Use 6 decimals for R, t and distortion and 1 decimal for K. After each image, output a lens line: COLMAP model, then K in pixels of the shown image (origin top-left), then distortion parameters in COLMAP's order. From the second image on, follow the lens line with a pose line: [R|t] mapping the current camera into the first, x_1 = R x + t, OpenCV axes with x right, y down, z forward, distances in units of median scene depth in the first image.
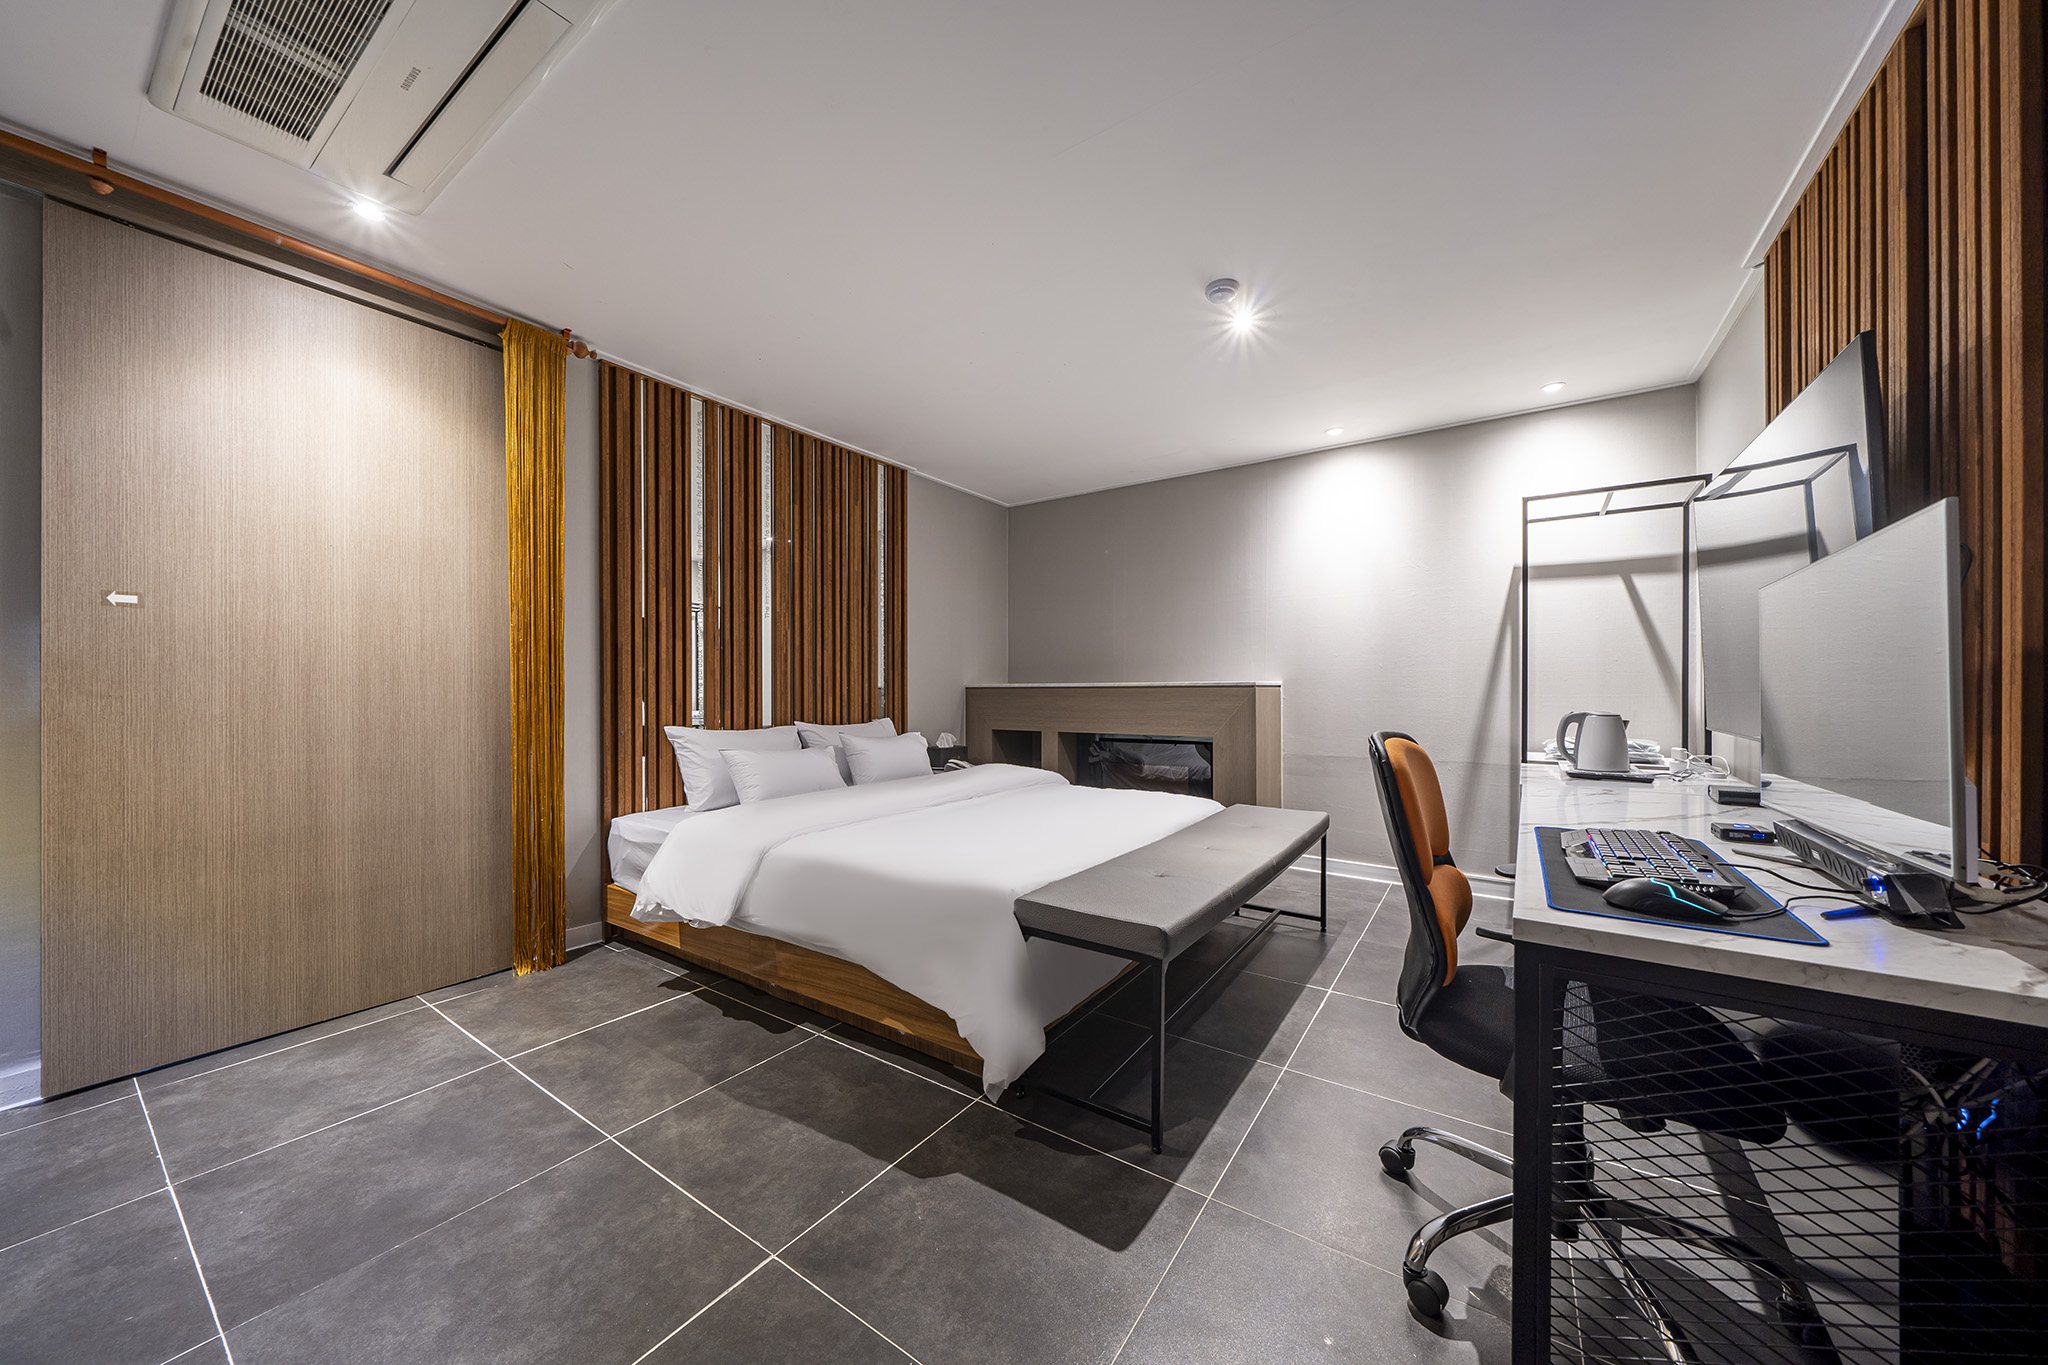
lens RADIAL K [[705.5, 0, 1025.0], [0, 705.5, 691.2], [0, 0, 1]] dist [-0.000925, -0.000049]
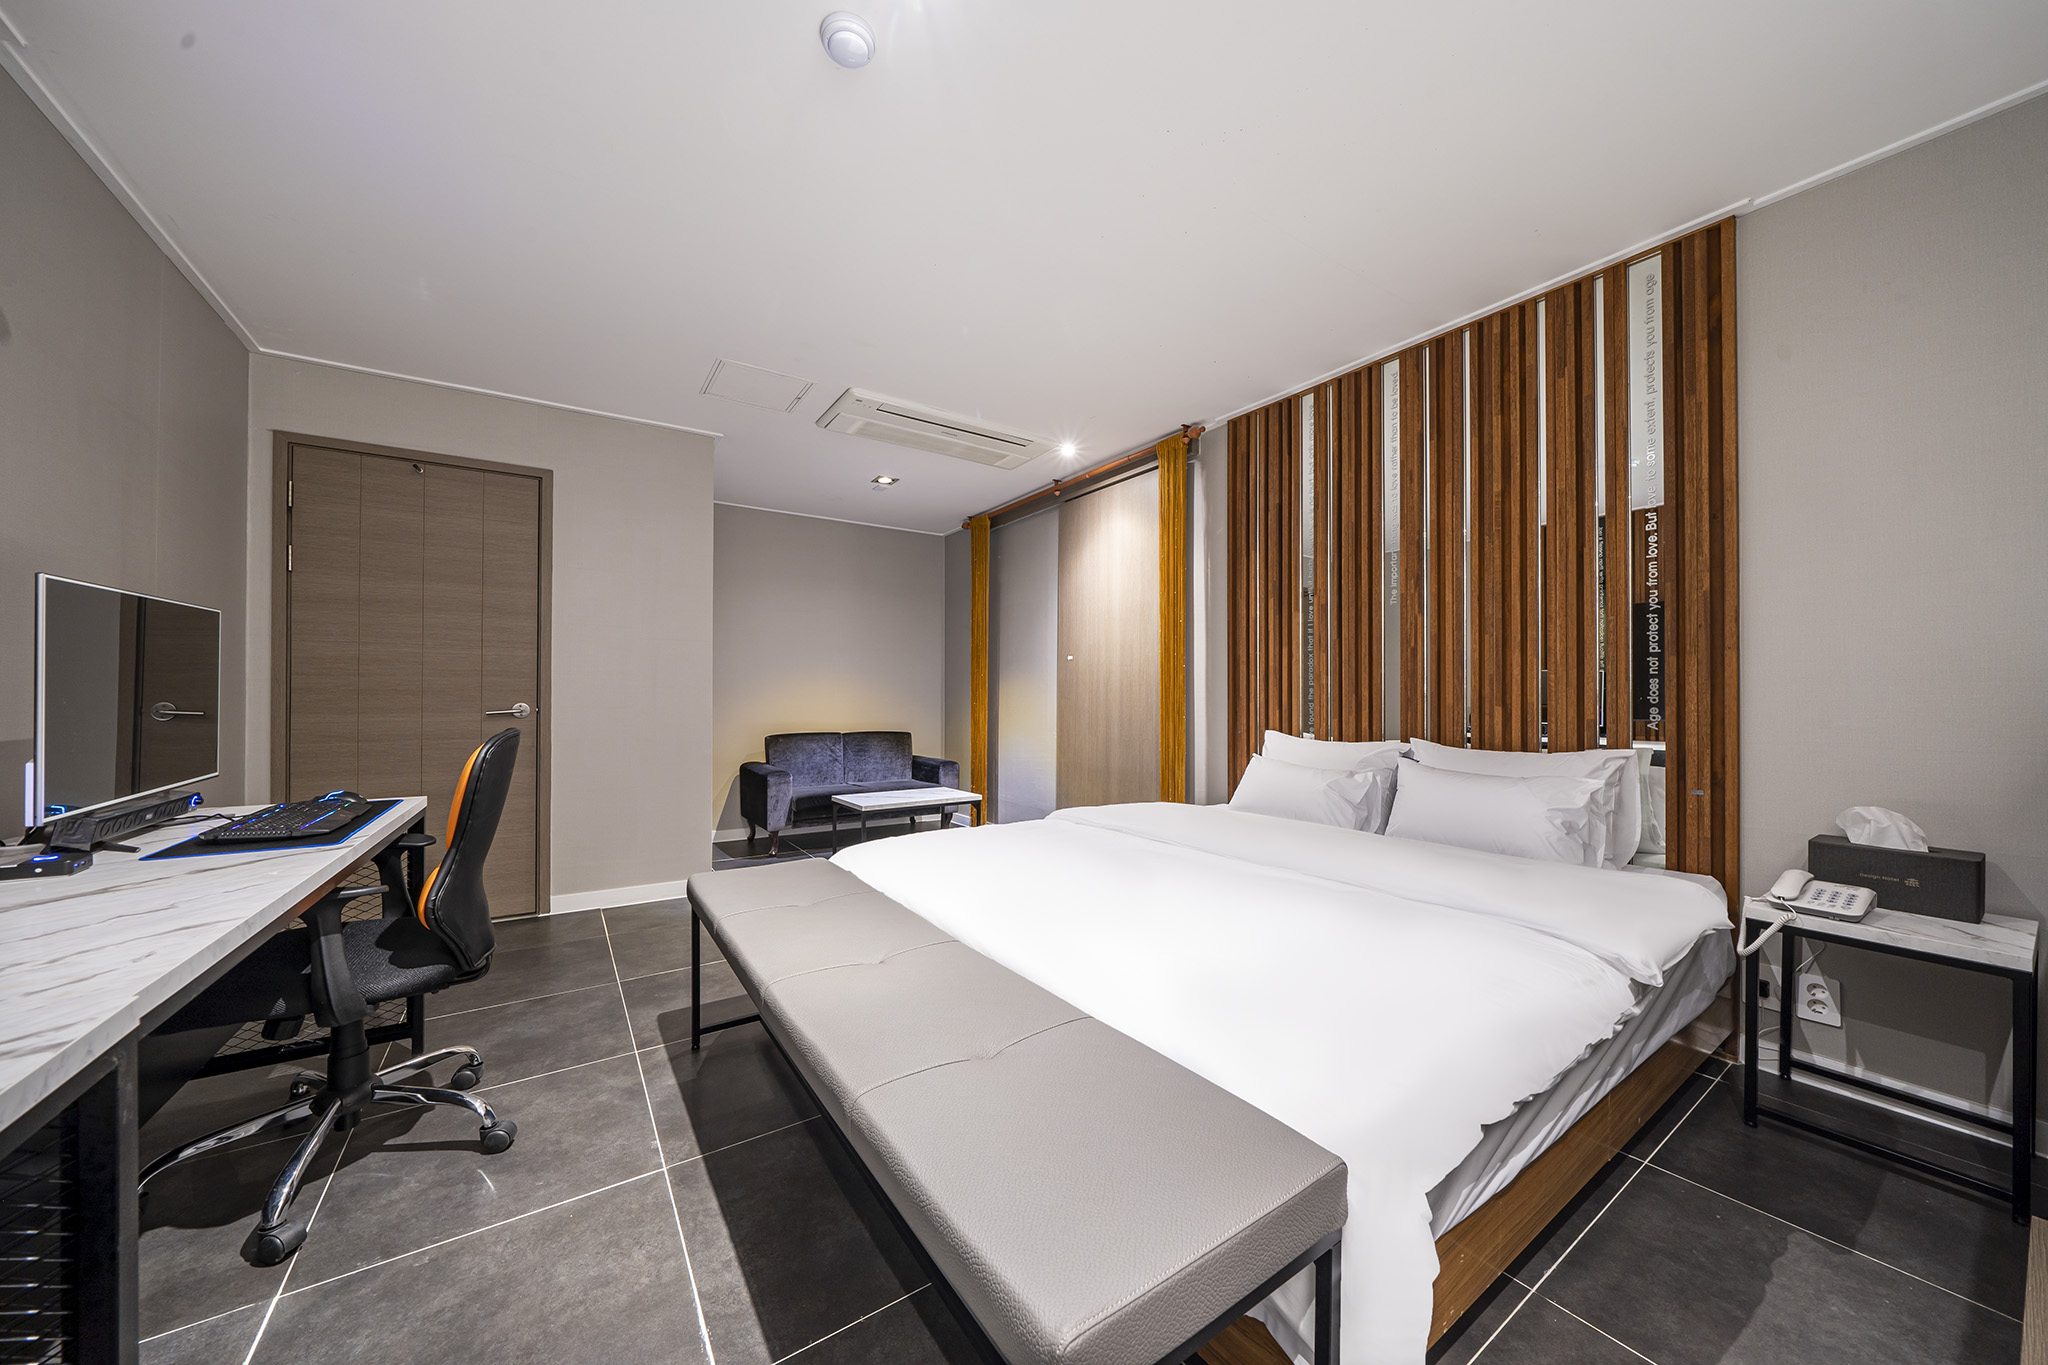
lens RADIAL K [[705.5, 0, 1025.0], [0, 705.5, 691.2], [0, 0, 1]] dist [-0.000925, -0.000049]
pose [[-0.366710, -0.006022, -0.930316, 0.568483], [-0.000860, 0.999981, -0.006134, -0.001343], [0.930335, -0.001449, -0.366708, 0.985802]]
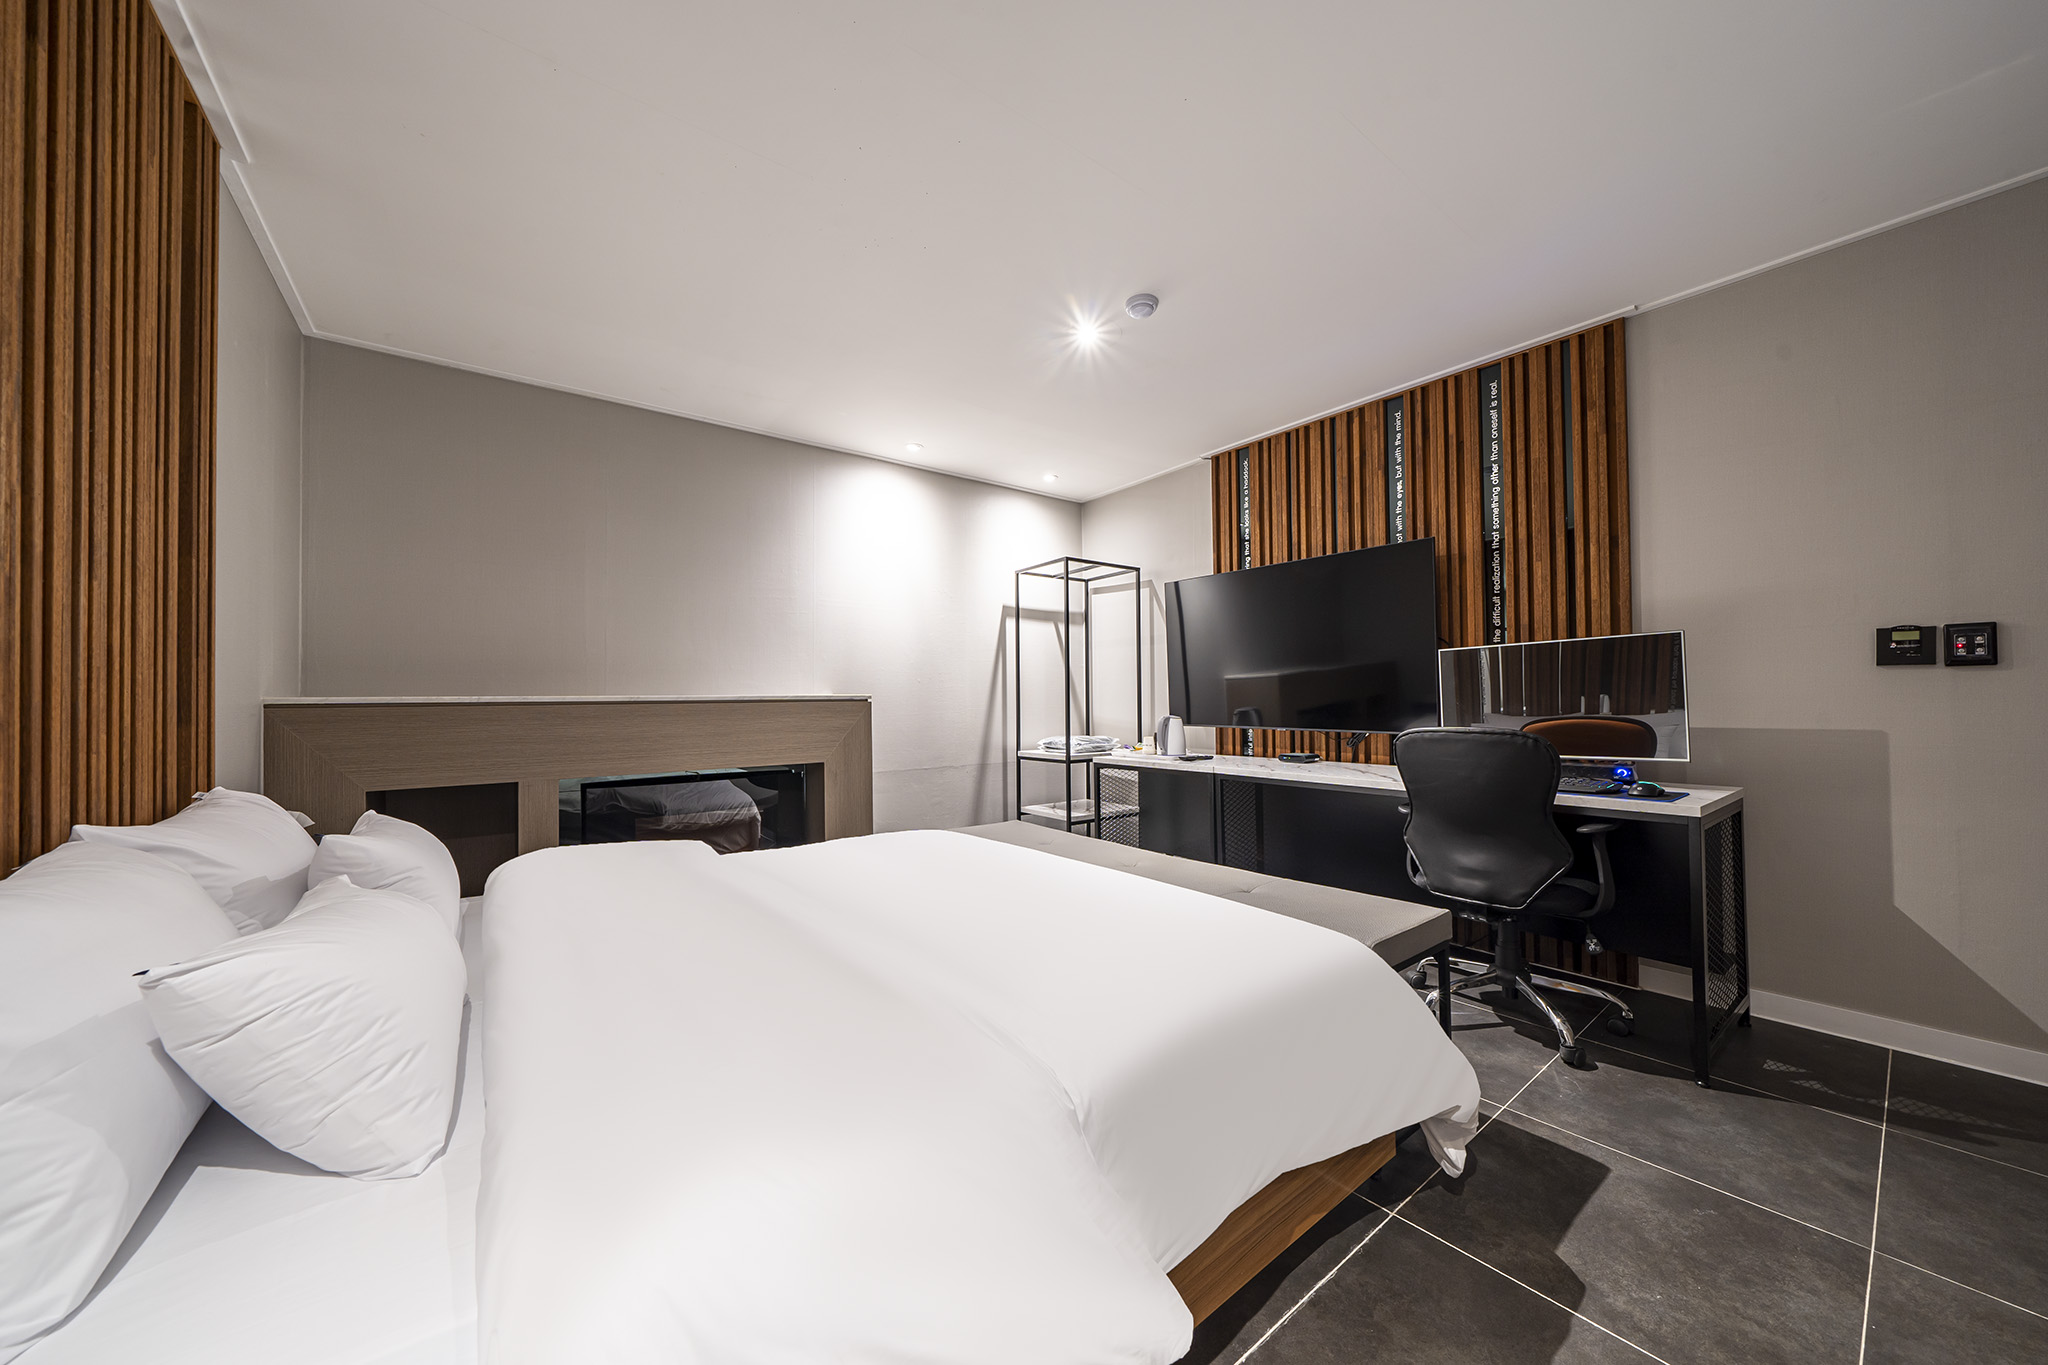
lens RADIAL K [[691.0, 0, 1021.0], [0, 691.0, 689.8], [0, 0, 1]] dist [-0.000408, -0.000072]
pose [[0.316516, 0.011147, 0.948522, -0.518011], [0.011136, 0.999818, -0.015466, -0.005486], [-0.948522, 0.015458, 0.316334, 0.617556]]
